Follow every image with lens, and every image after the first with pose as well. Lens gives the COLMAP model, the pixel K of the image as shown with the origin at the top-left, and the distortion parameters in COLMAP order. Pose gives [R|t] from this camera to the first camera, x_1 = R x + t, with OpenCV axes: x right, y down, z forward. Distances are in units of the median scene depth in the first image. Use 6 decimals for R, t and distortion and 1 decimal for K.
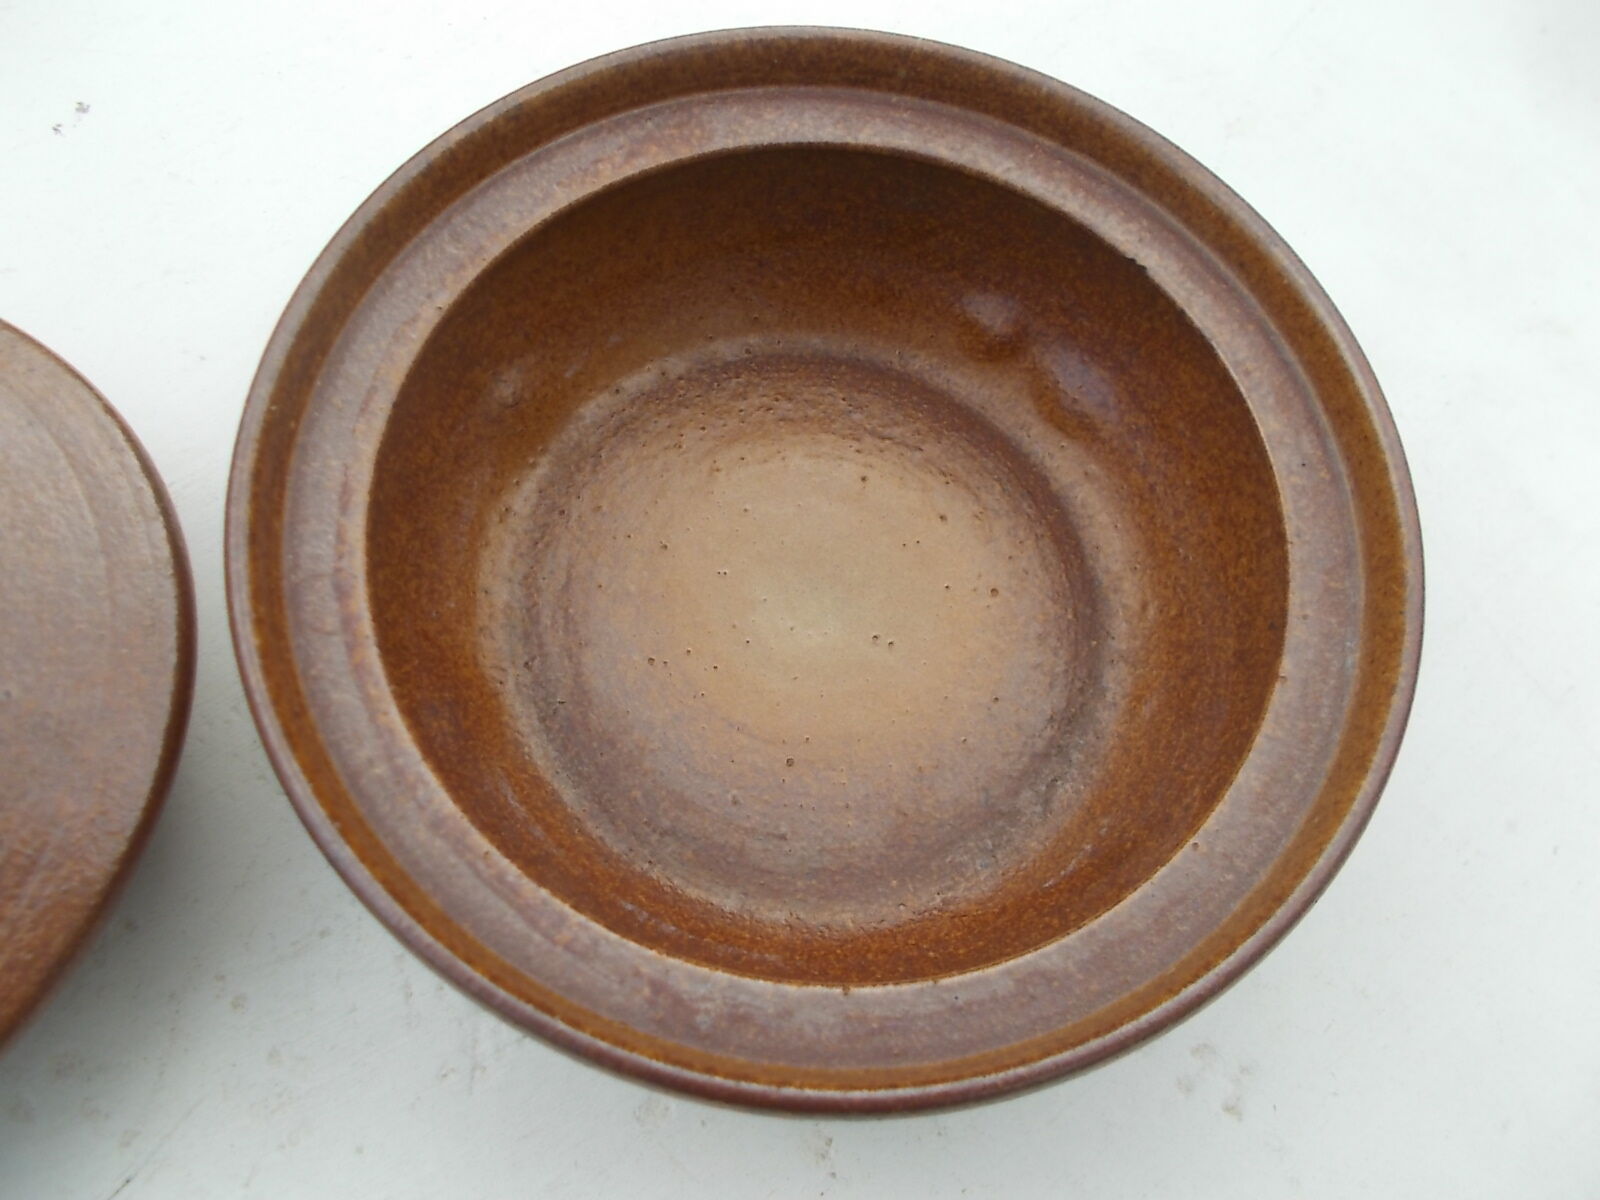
lens RADIAL K [[1207.2, 0, 798.0], [0, 1207.2, 599.6], [0, 0, 1]] dist [0.001484, 0.002490]
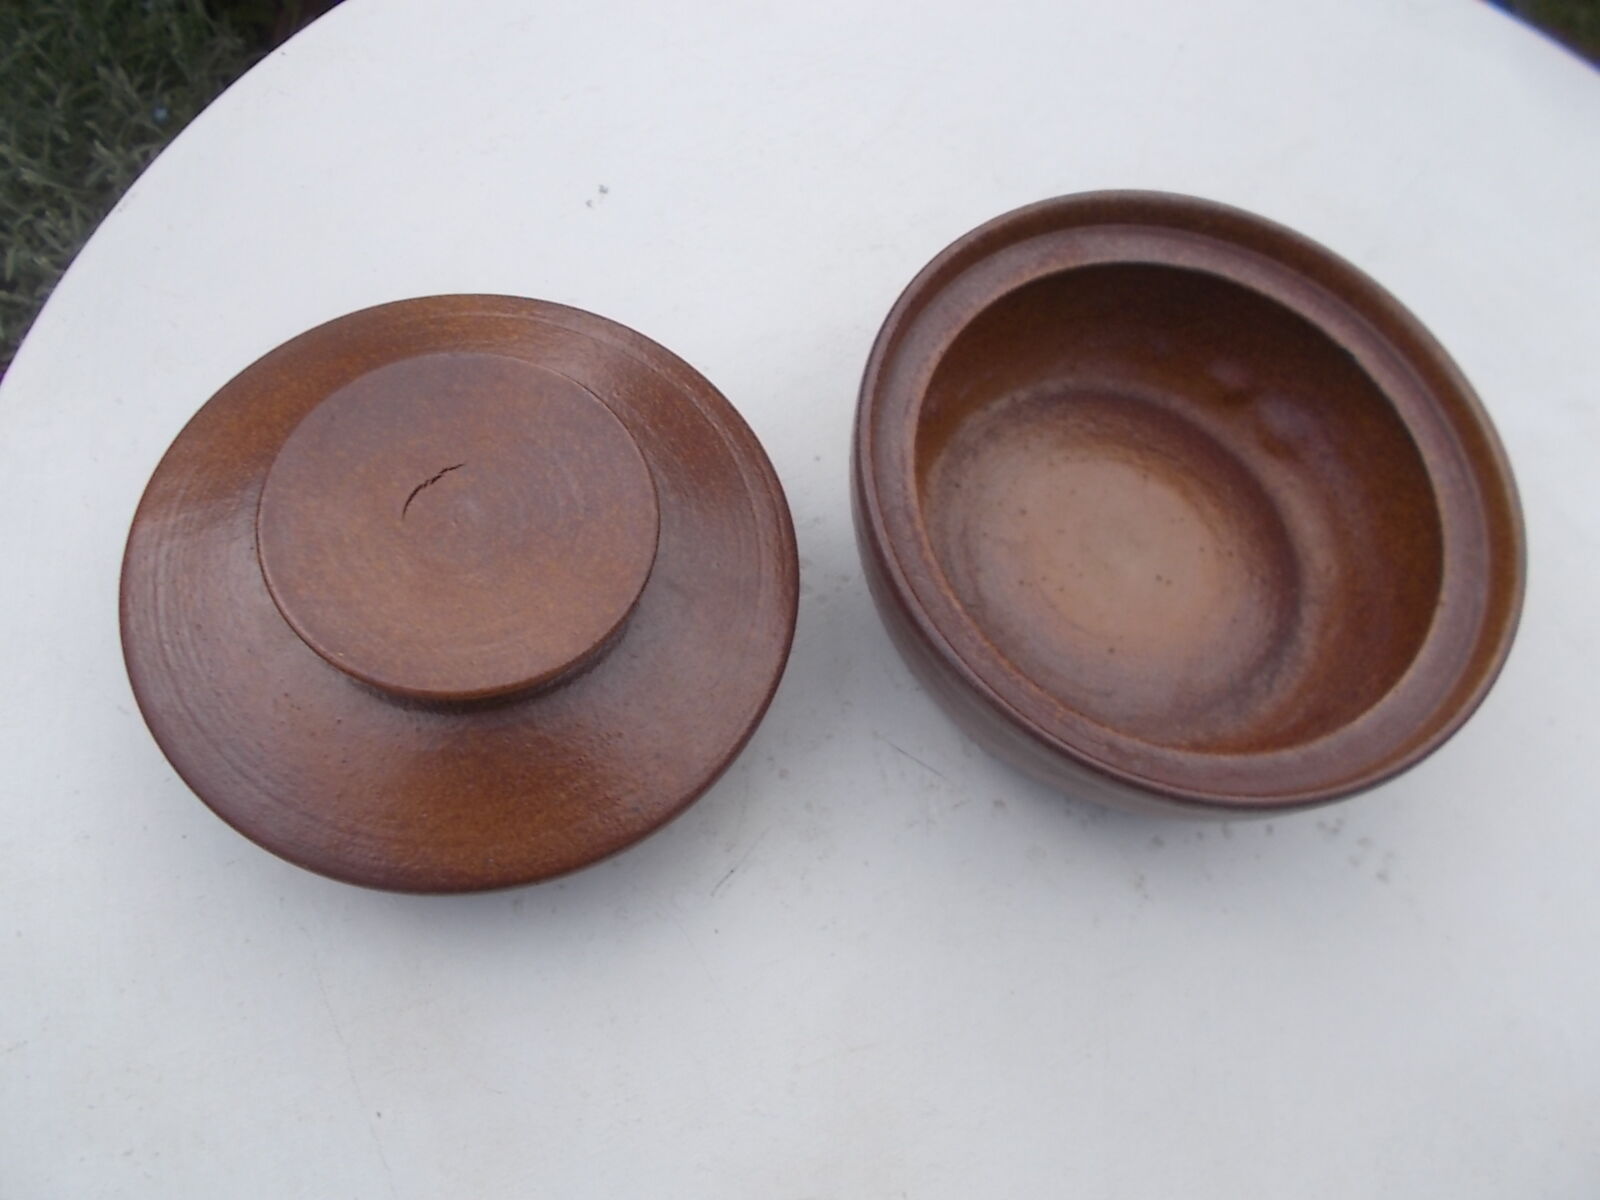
lens RADIAL K [[1207.2, 0, 799.7], [0, 1207.2, 597.8], [0, 0, 1]] dist [0.001484, 0.002490]
pose [[0.997569, 0.059181, 0.036787, -0.477855], [-0.058625, 0.998152, -0.016006, 0.115118], [-0.037666, 0.013810, 0.999195, -0.565964]]
